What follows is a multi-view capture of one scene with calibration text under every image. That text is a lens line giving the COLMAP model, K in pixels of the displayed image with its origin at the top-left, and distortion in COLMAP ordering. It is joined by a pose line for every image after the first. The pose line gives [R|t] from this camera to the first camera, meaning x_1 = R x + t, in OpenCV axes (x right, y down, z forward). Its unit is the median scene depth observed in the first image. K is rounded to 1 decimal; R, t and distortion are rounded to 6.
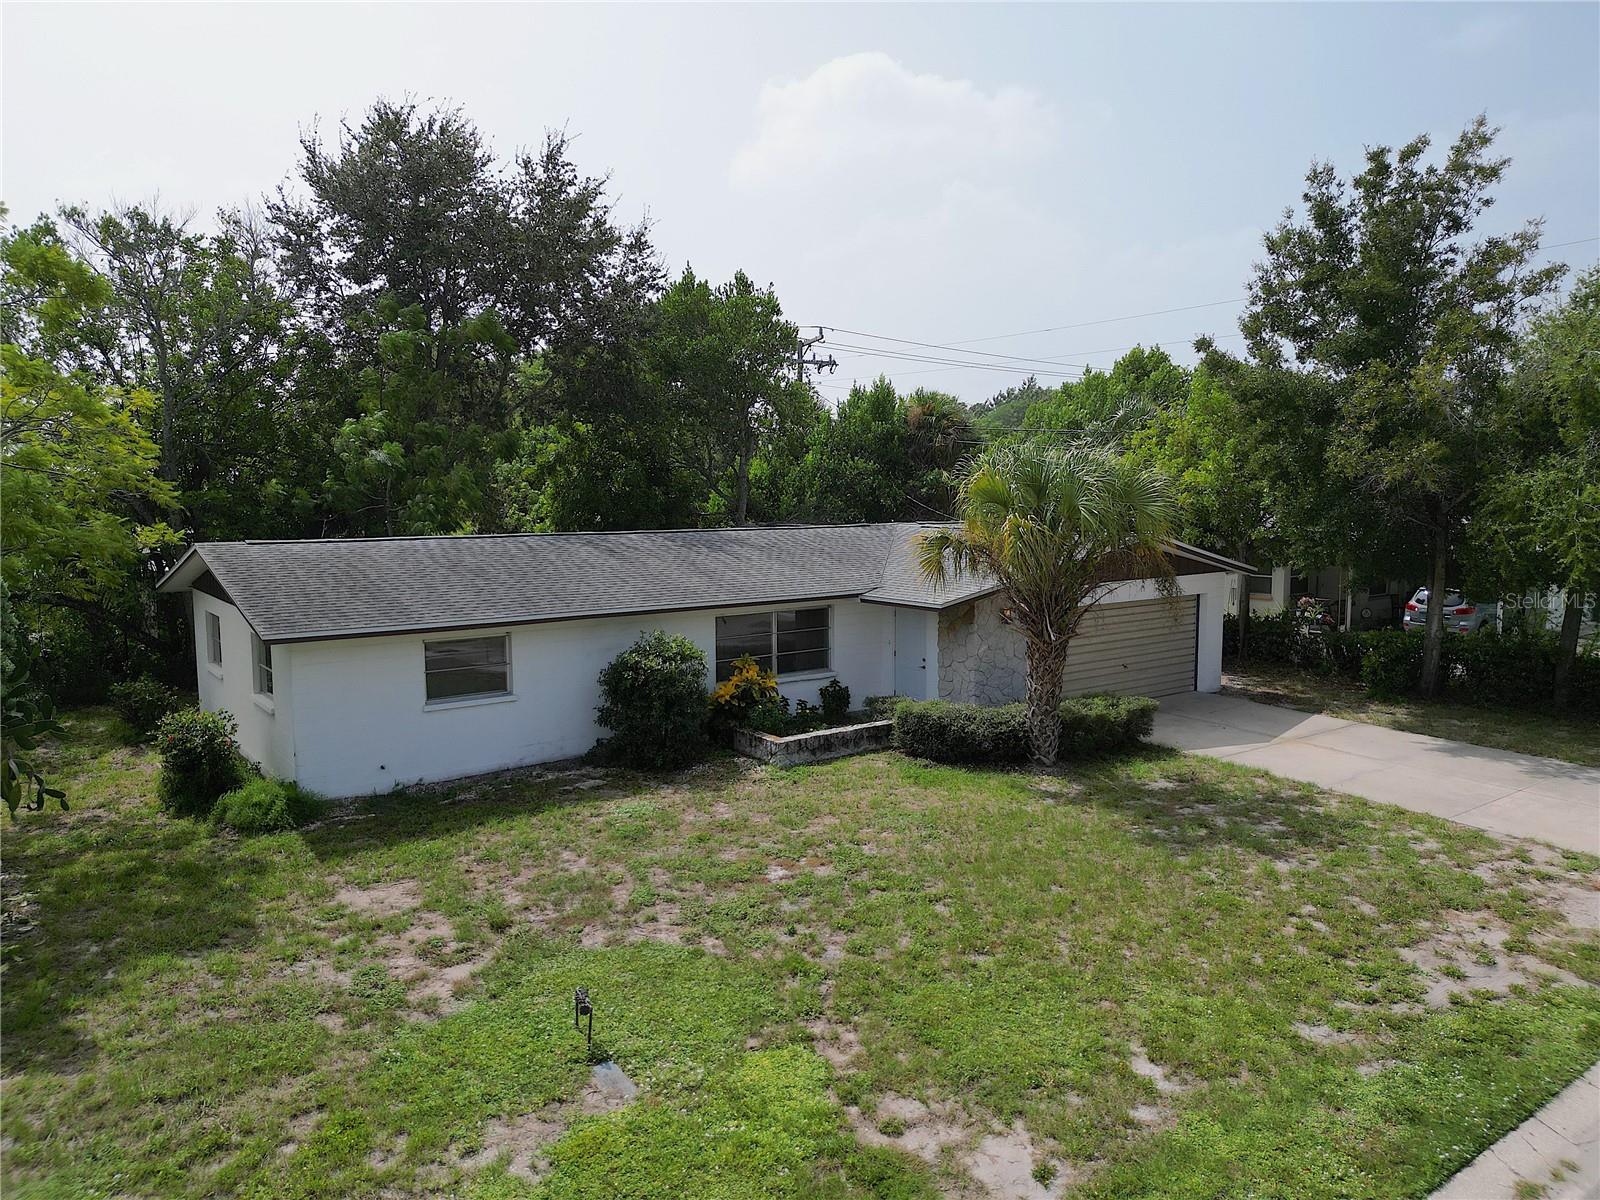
lens RADIAL K [[1101.8, 0, 800.0], [0, 1101.8, 600.0], [0, 0, 1]] dist [0.090867, -0.090352]
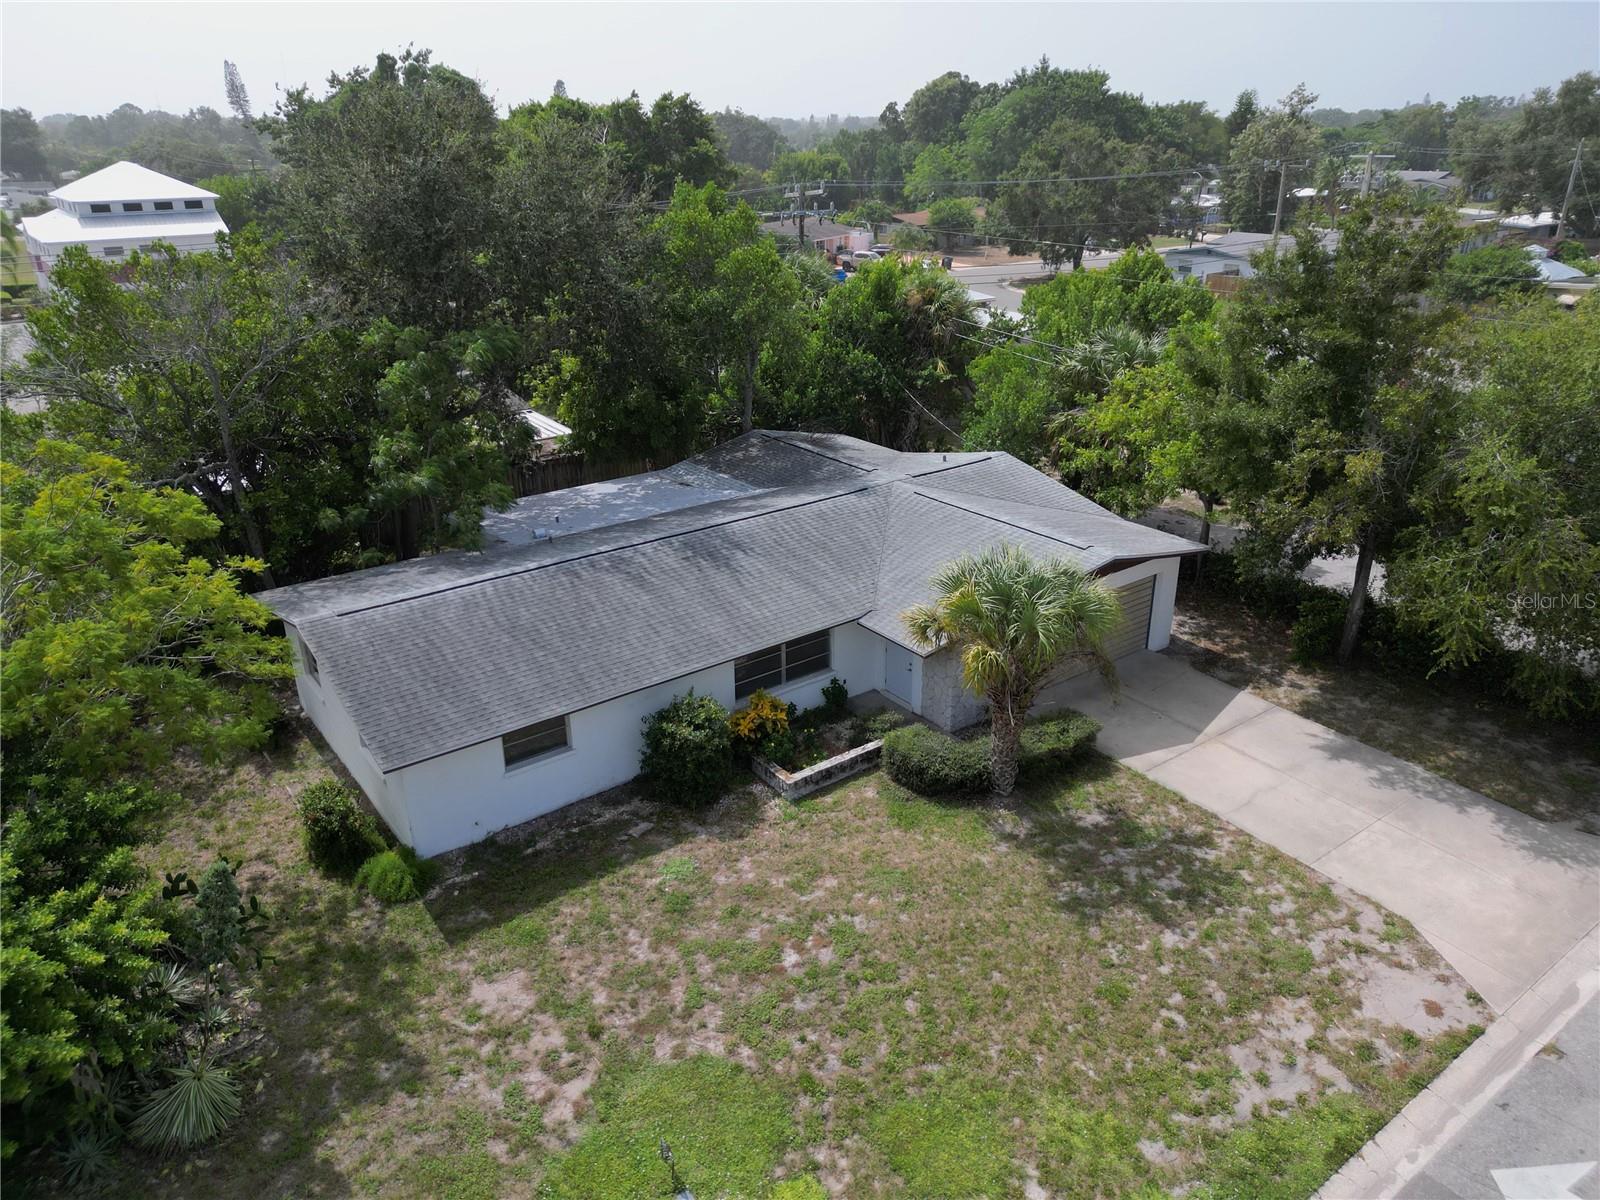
lens RADIAL K [[1101.8, 0, 800.0], [0, 1101.8, 600.0], [0, 0, 1]] dist [0.090867, -0.090352]
pose [[0.999996, -0.002860, -0.000076, -0.006433], [0.002756, 0.955649, 0.294496, -0.443108], [-0.000769, -0.294495, 0.955653, -0.127210]]
